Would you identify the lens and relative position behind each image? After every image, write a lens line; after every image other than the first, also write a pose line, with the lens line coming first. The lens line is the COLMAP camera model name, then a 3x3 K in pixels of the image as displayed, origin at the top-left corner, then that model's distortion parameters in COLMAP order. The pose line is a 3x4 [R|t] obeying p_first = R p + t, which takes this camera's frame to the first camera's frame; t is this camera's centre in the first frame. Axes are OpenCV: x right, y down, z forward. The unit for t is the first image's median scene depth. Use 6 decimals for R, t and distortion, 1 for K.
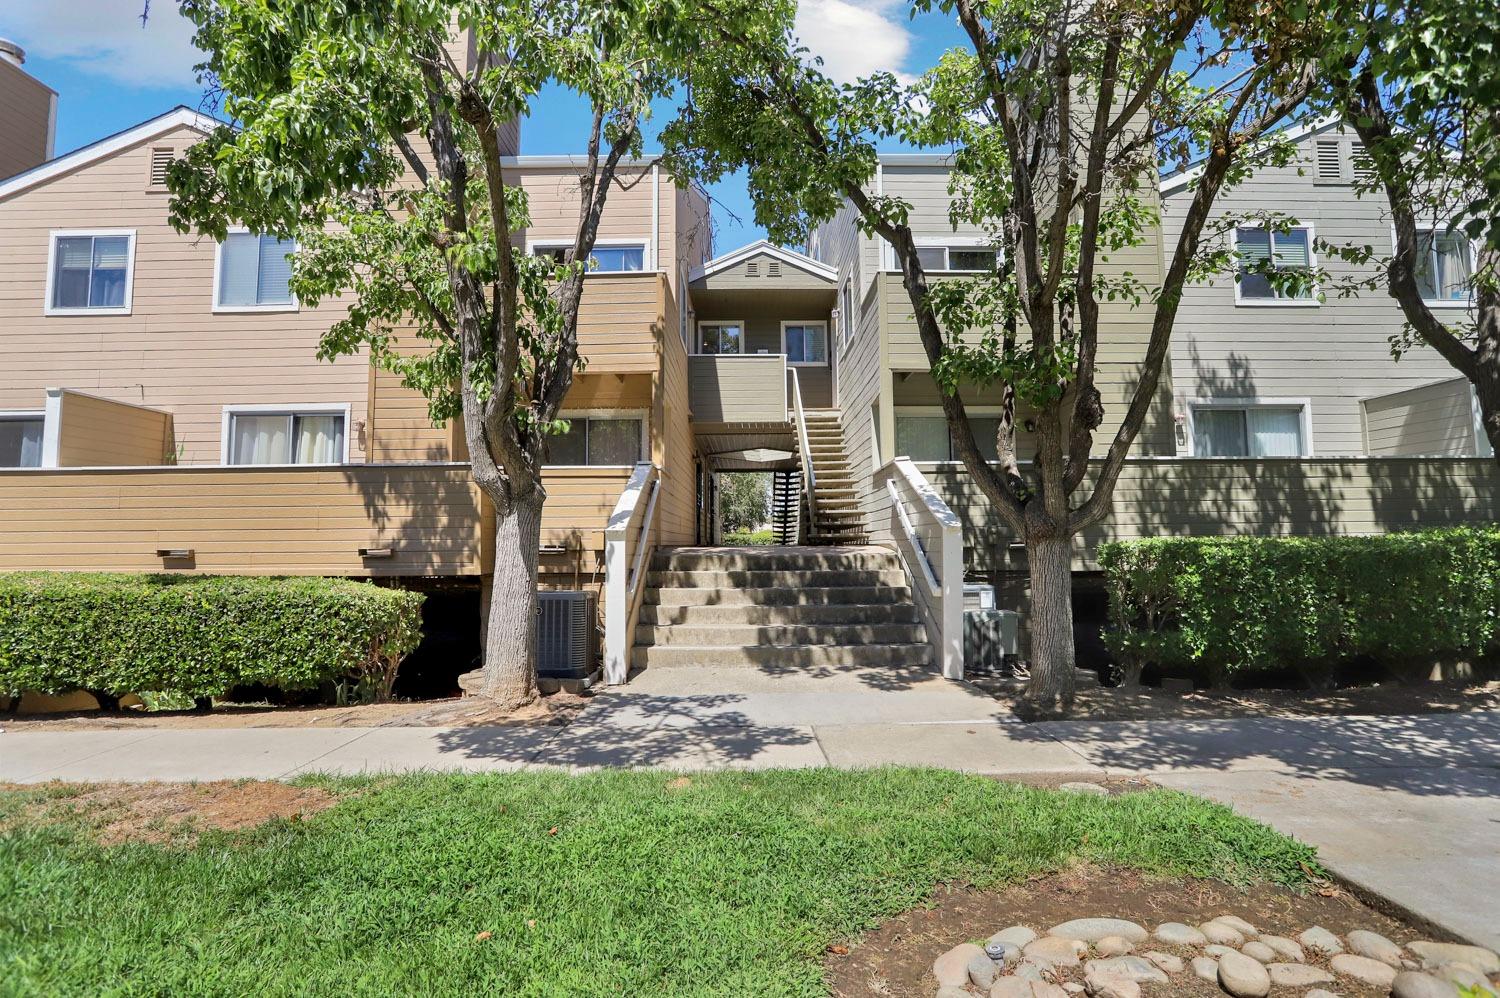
lens RADIAL K [[733.4, 0, 755.1], [0, 733.4, 490.8], [0, 0, 1]] dist [-0.073016, 0.029499]
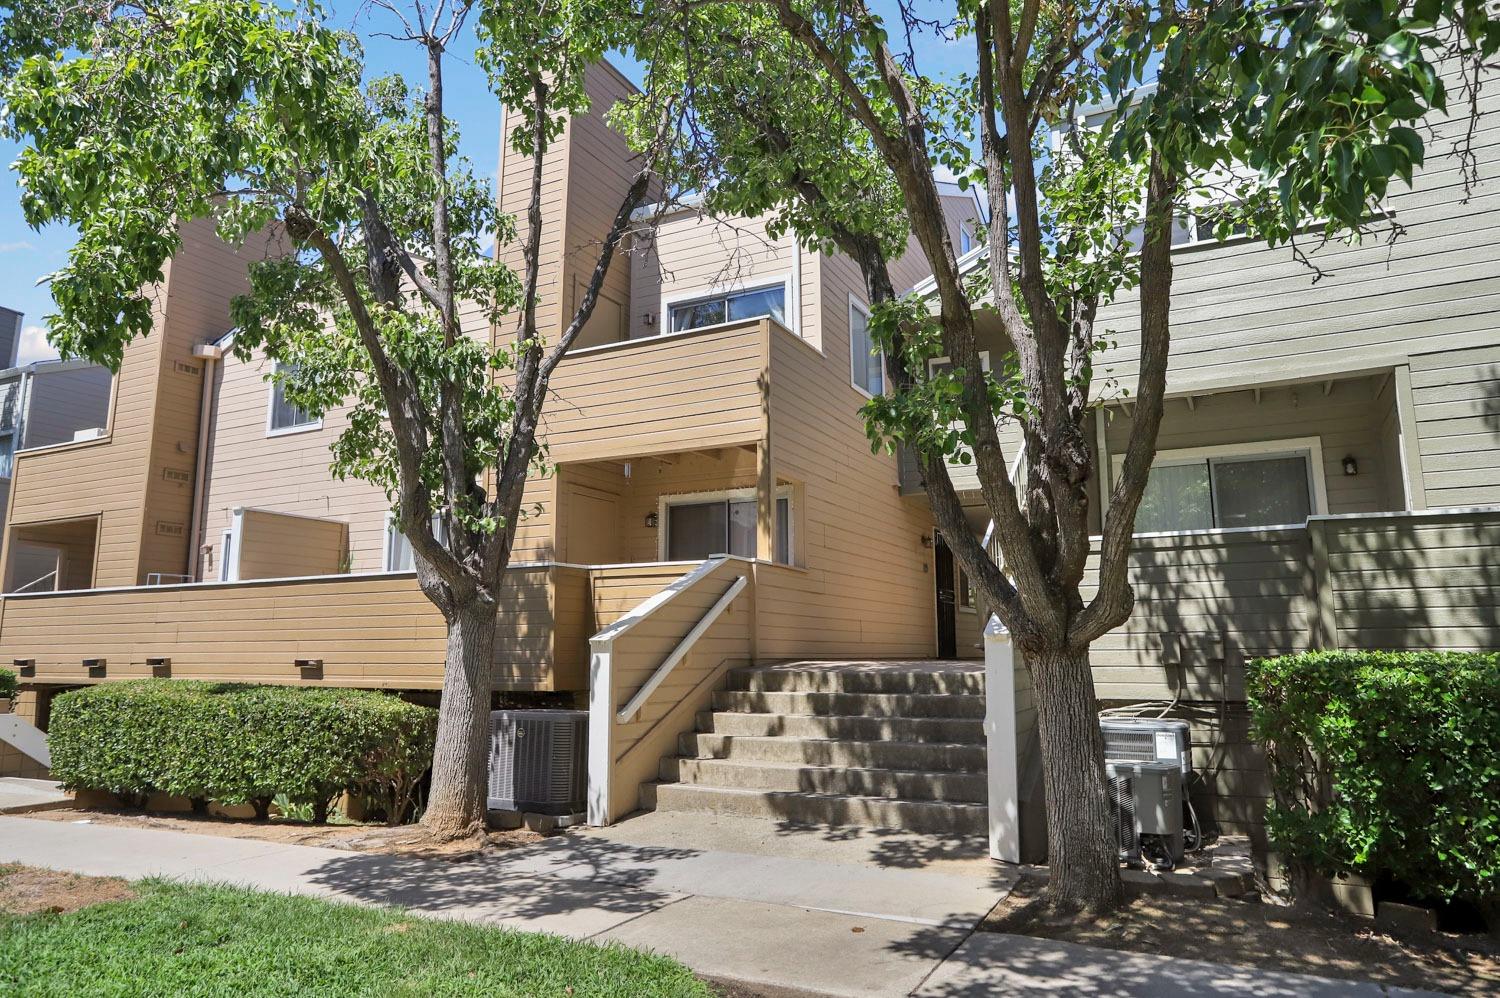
lens RADIAL K [[975.7, 0, 755.9], [0, 975.7, 494.2], [0, 0, 1]] dist [-0.068273, 0.069765]
pose [[0.889736, -0.069226, -0.451196, 0.380263], [0.028458, 0.994923, -0.096531, -0.000747], [0.455588, 0.073047, 0.887189, 0.051629]]
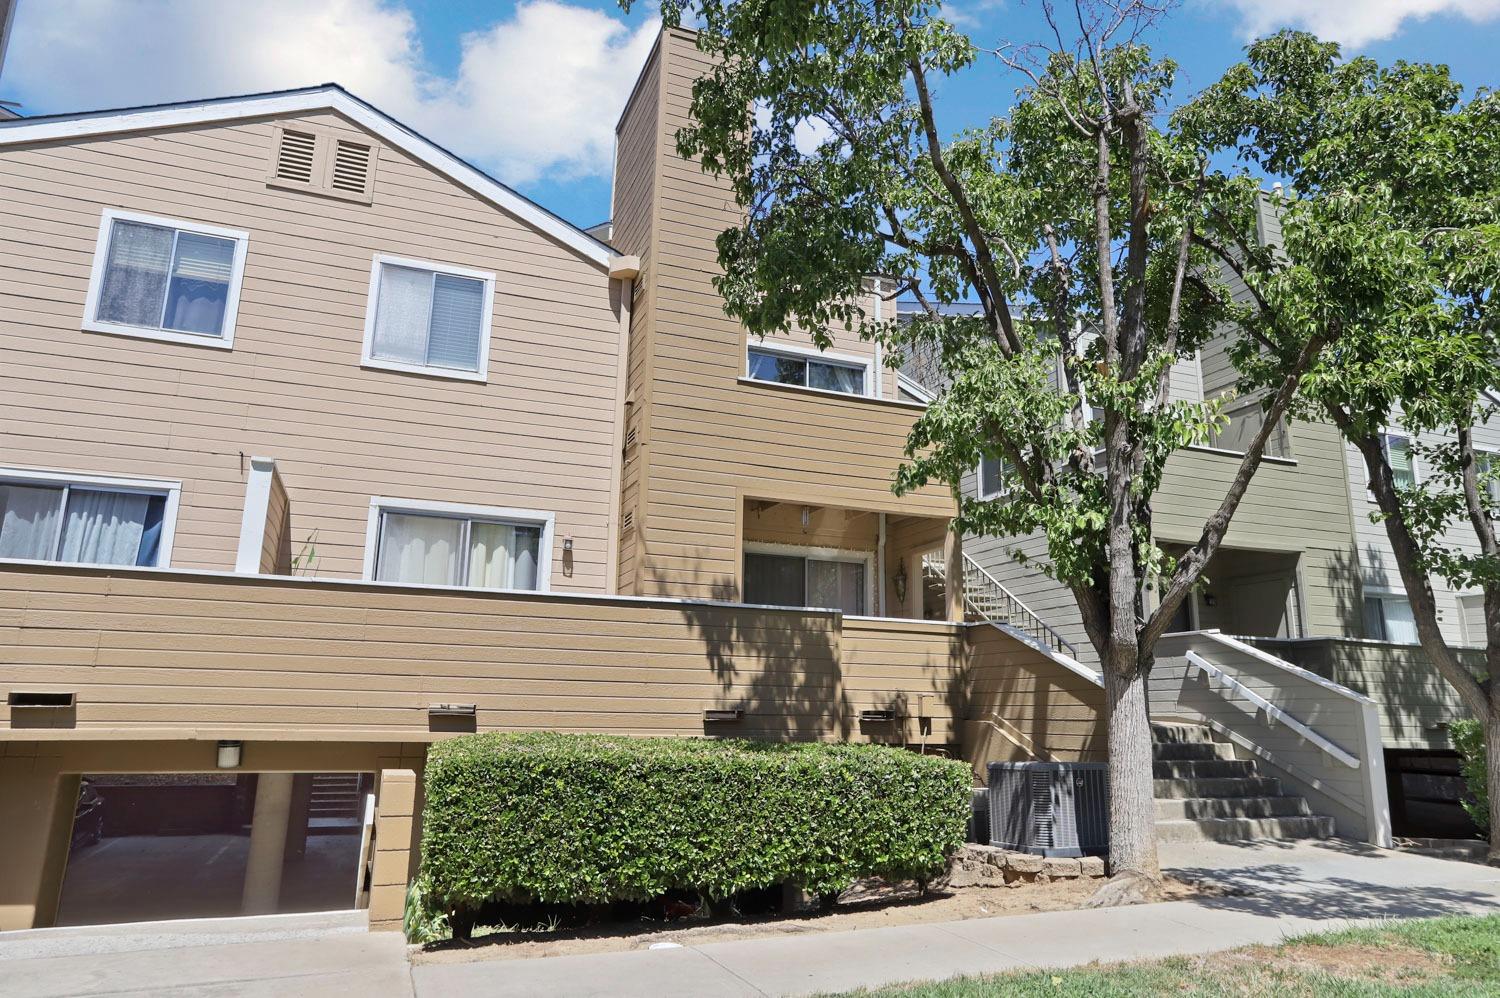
lens RADIAL K [[975.7, 0, 755.9], [0, 975.7, 494.2], [0, 0, 1]] dist [-0.068273, 0.069765]
pose [[0.933744, 0.104453, 0.342363, -0.880229], [-0.052494, 0.986094, -0.157681, 0.012410], [-0.354072, 0.129261, 0.926242, -0.041180]]
